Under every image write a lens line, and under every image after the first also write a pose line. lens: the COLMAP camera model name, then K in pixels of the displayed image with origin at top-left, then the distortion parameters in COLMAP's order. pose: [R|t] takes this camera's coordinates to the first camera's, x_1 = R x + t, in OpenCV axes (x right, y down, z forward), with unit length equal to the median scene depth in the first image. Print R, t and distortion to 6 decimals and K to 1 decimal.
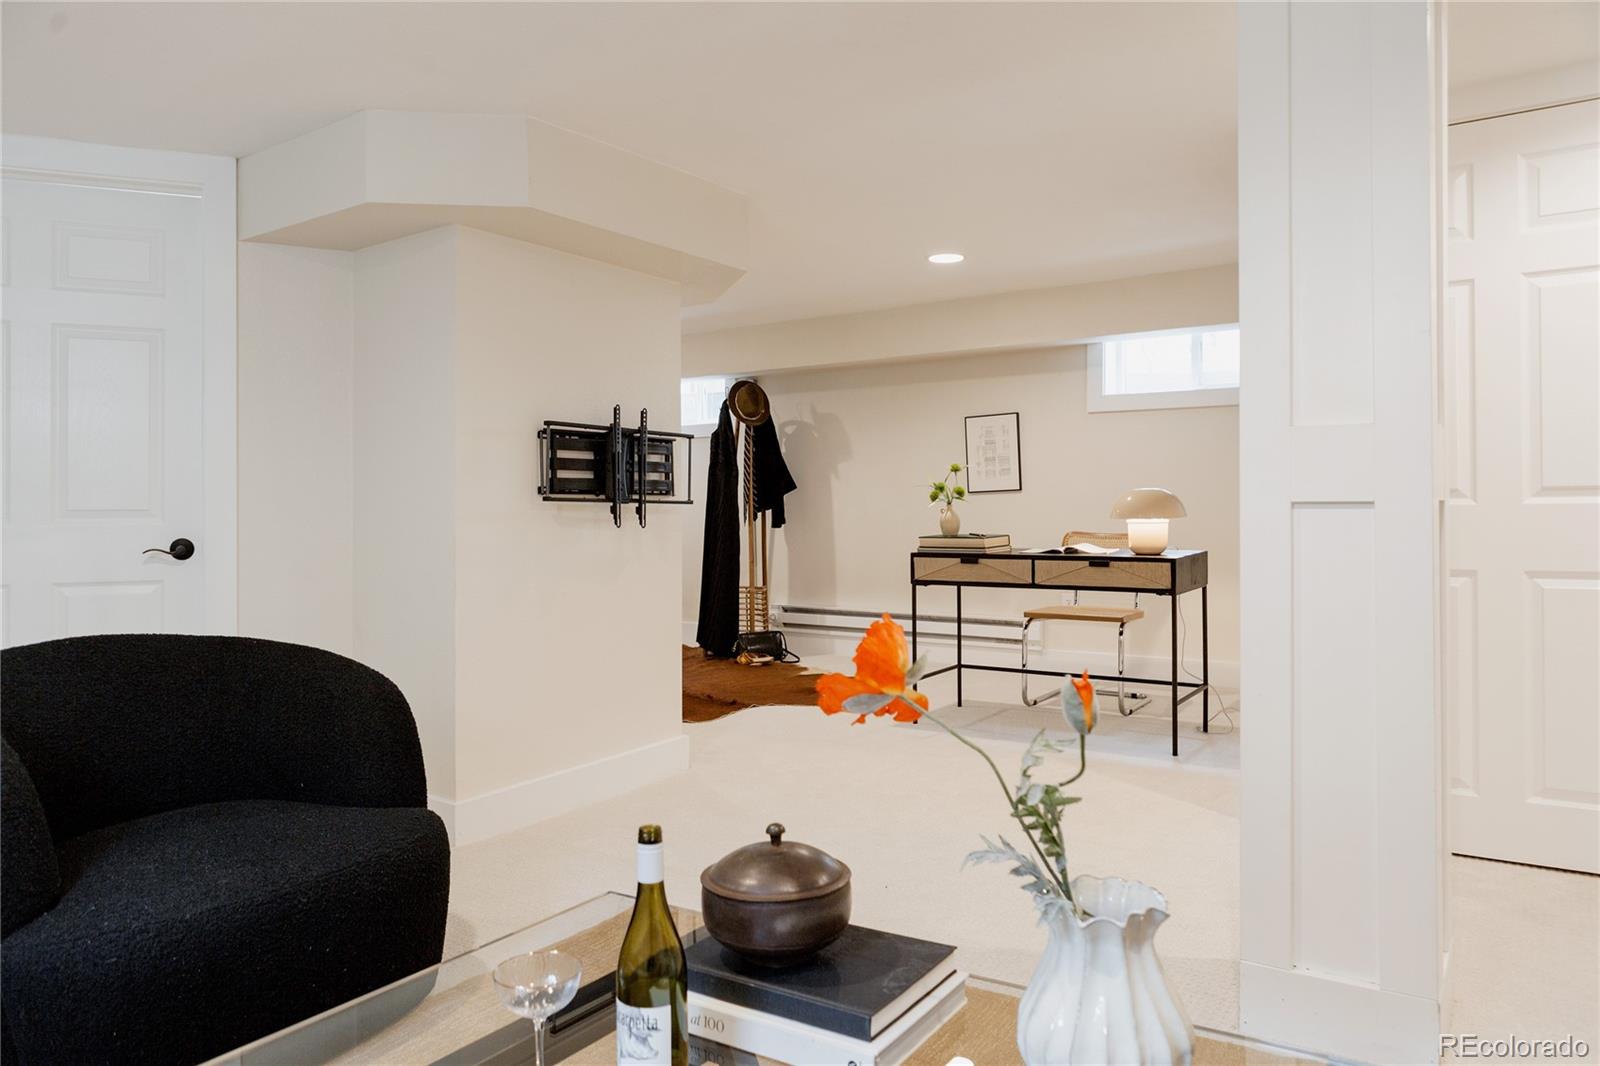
lens RADIAL K [[1074.5, 0, 805.0], [0, 1074.5, 515.8], [0, 0, 1]] dist [-0.000438, -0.000767]
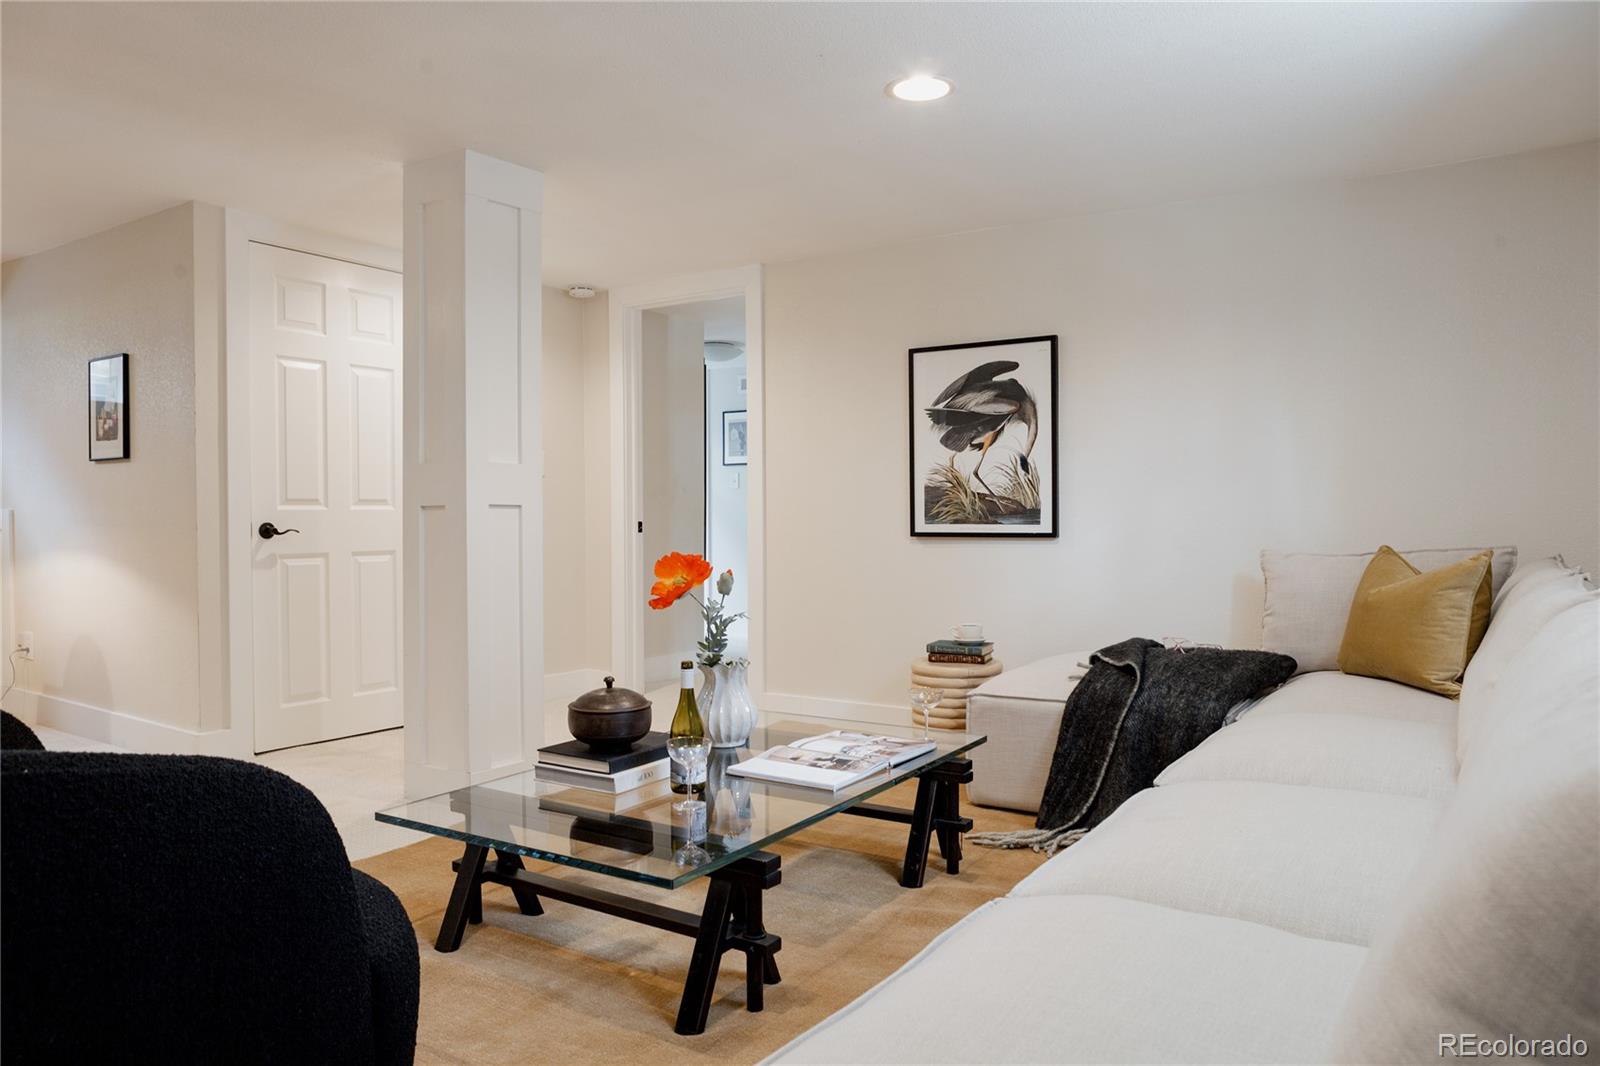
lens RADIAL K [[1074.5, 0, 805.0], [0, 1074.5, 515.8], [0, 0, 1]] dist [-0.000438, -0.000767]
pose [[0.002353, 0.010933, 0.999937, -0.919596], [0.004198, 0.999931, -0.010943, 0.018367], [-0.999988, 0.004223, 0.002307, 0.329919]]
